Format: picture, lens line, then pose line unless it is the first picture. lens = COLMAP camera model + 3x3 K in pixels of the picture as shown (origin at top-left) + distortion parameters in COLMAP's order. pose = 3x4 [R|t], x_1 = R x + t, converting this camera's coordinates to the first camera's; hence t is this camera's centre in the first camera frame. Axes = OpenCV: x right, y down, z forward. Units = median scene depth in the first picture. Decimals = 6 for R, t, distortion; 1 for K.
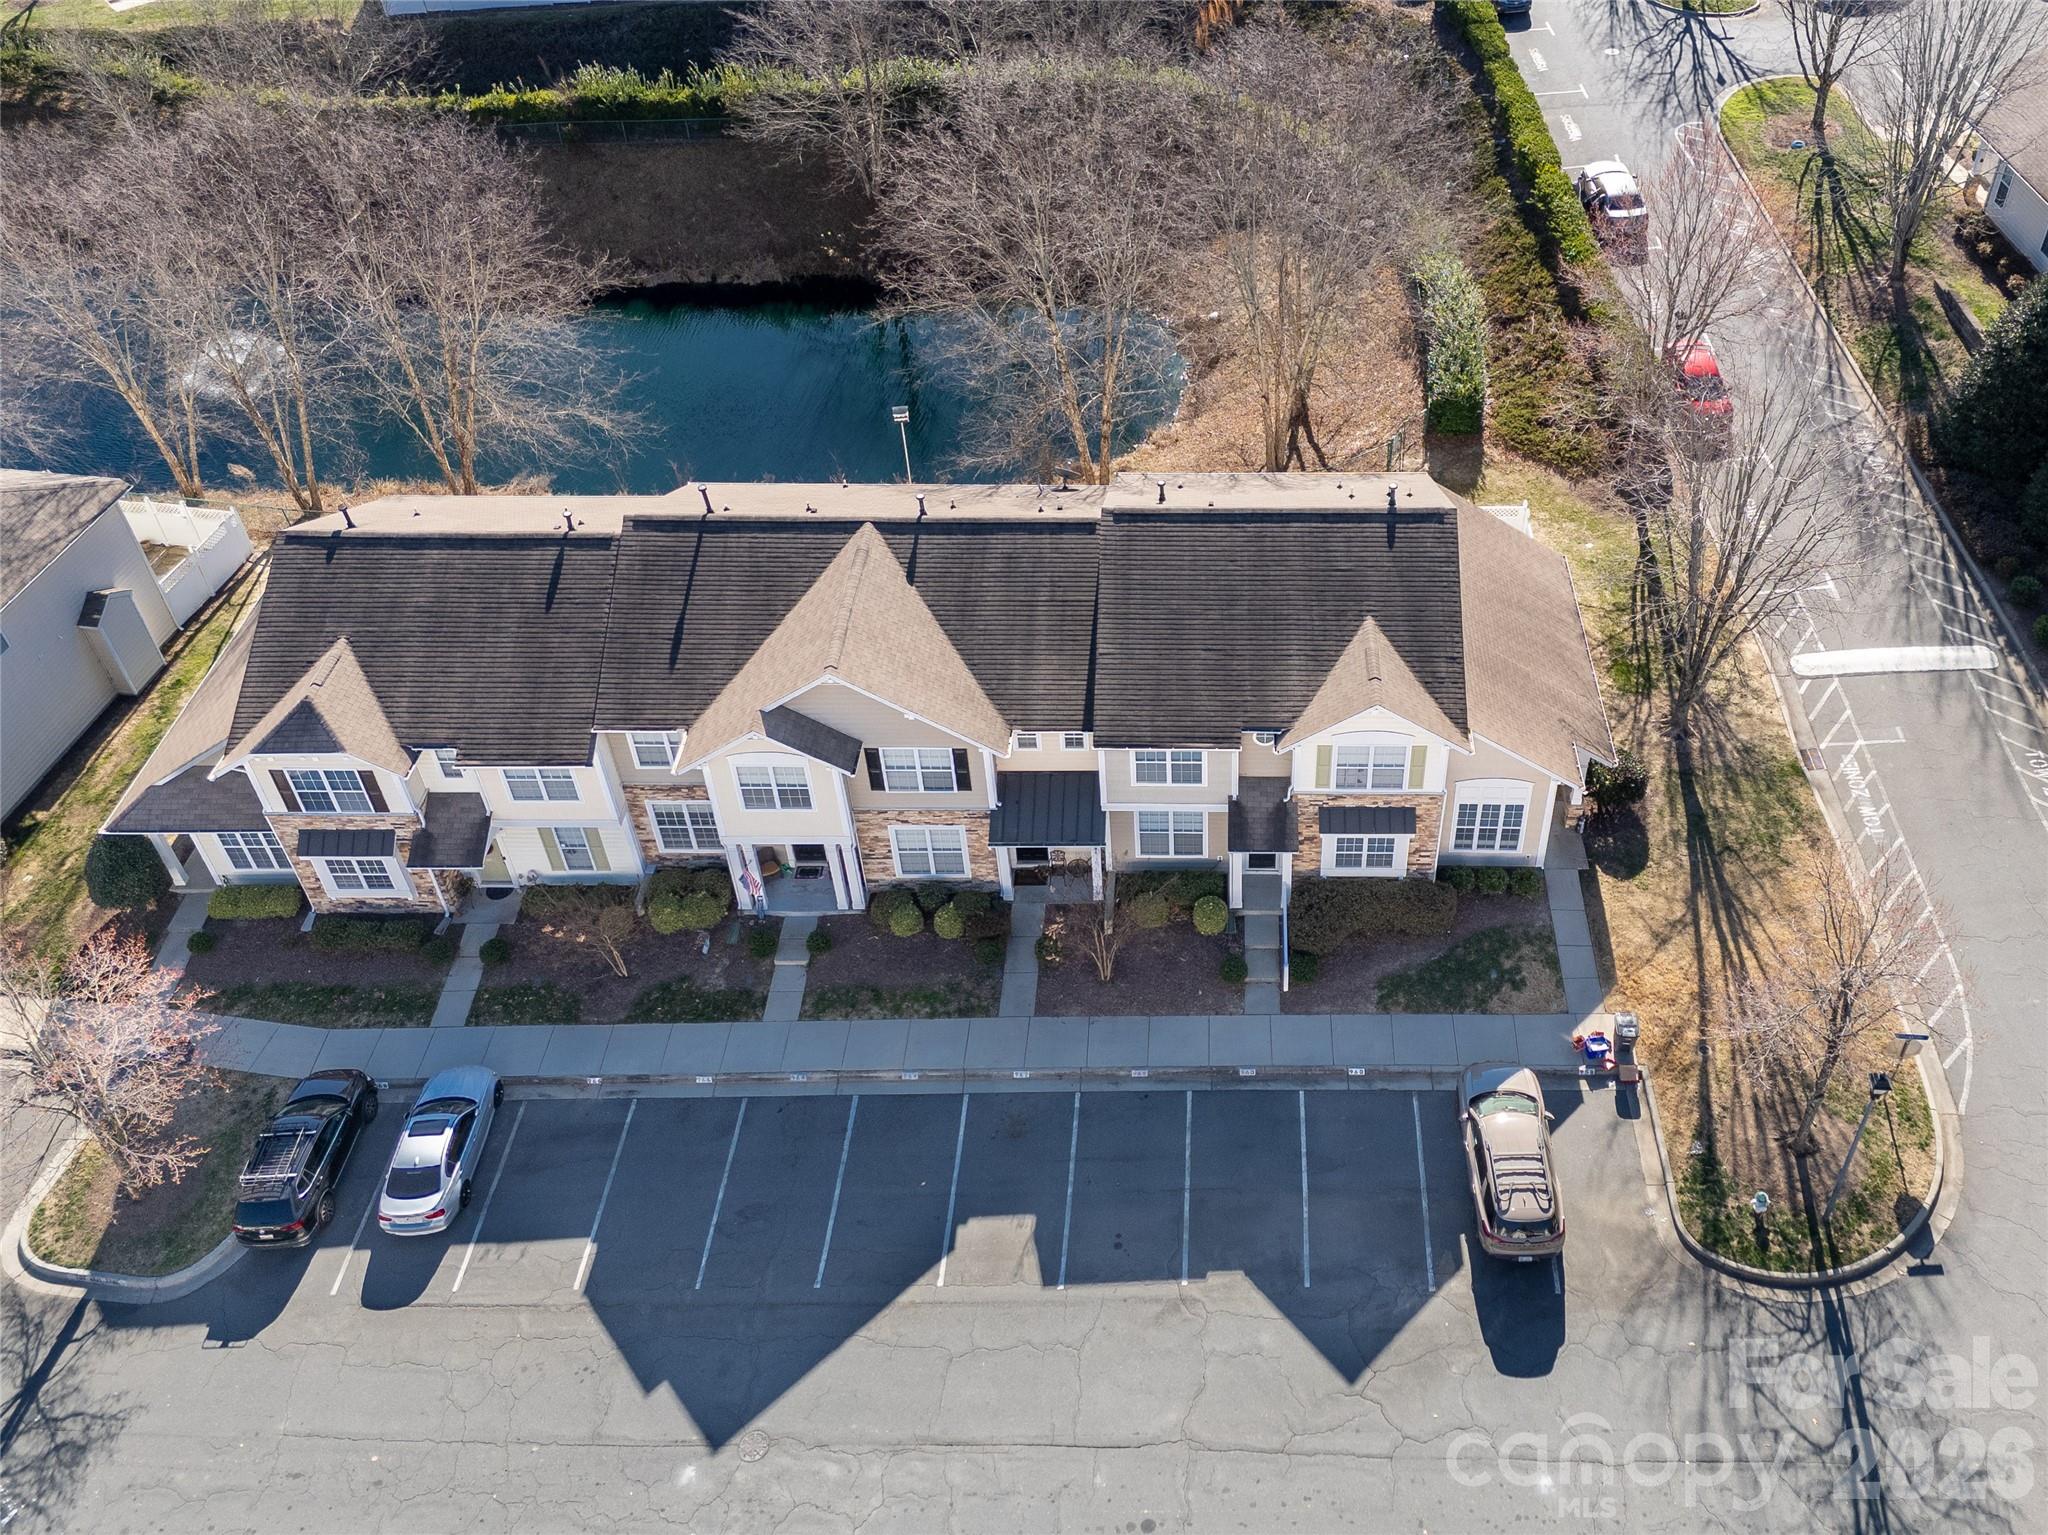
lens RADIAL K [[1735.9, 0, 1180.7], [0, 1735.9, 654.9], [0, 0, 1]] dist [0.087563, -0.075550]
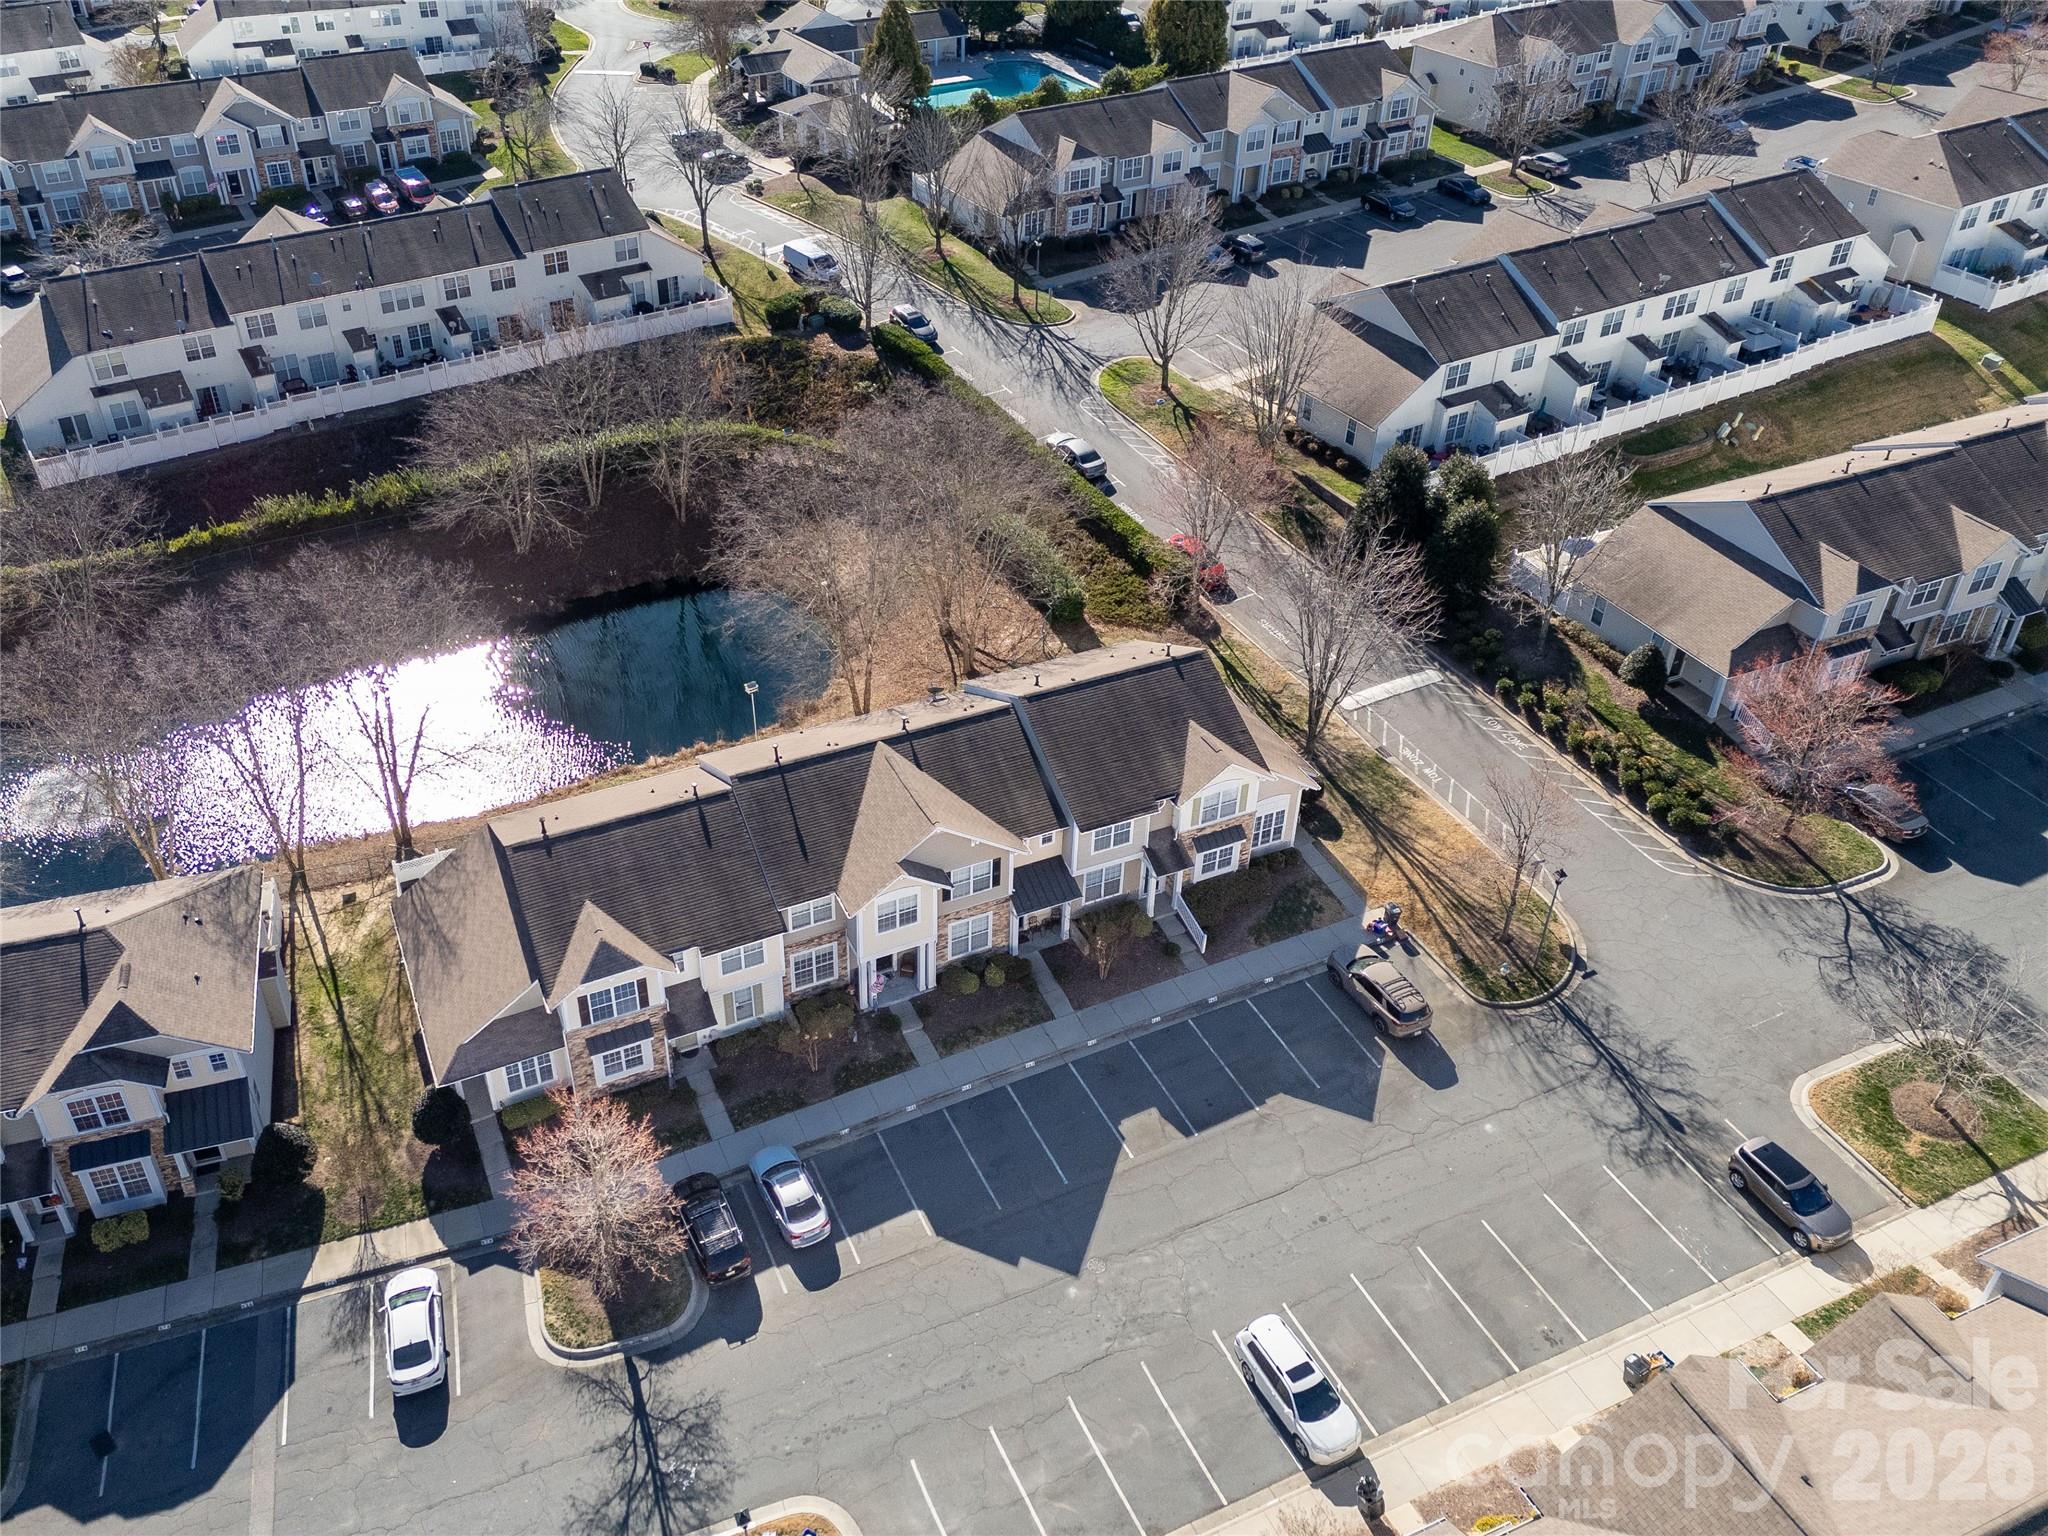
lens RADIAL K [[1657.8, 0, 925.0], [0, 1657.8, 683.2], [0, 0, 1]] dist [0.110659, -0.129952]
pose [[0.907632, -0.225058, 0.354334, -0.677847], [0.264427, 0.962129, -0.066233, -0.017417], [-0.326009, 0.153810, 0.932770, -0.423433]]
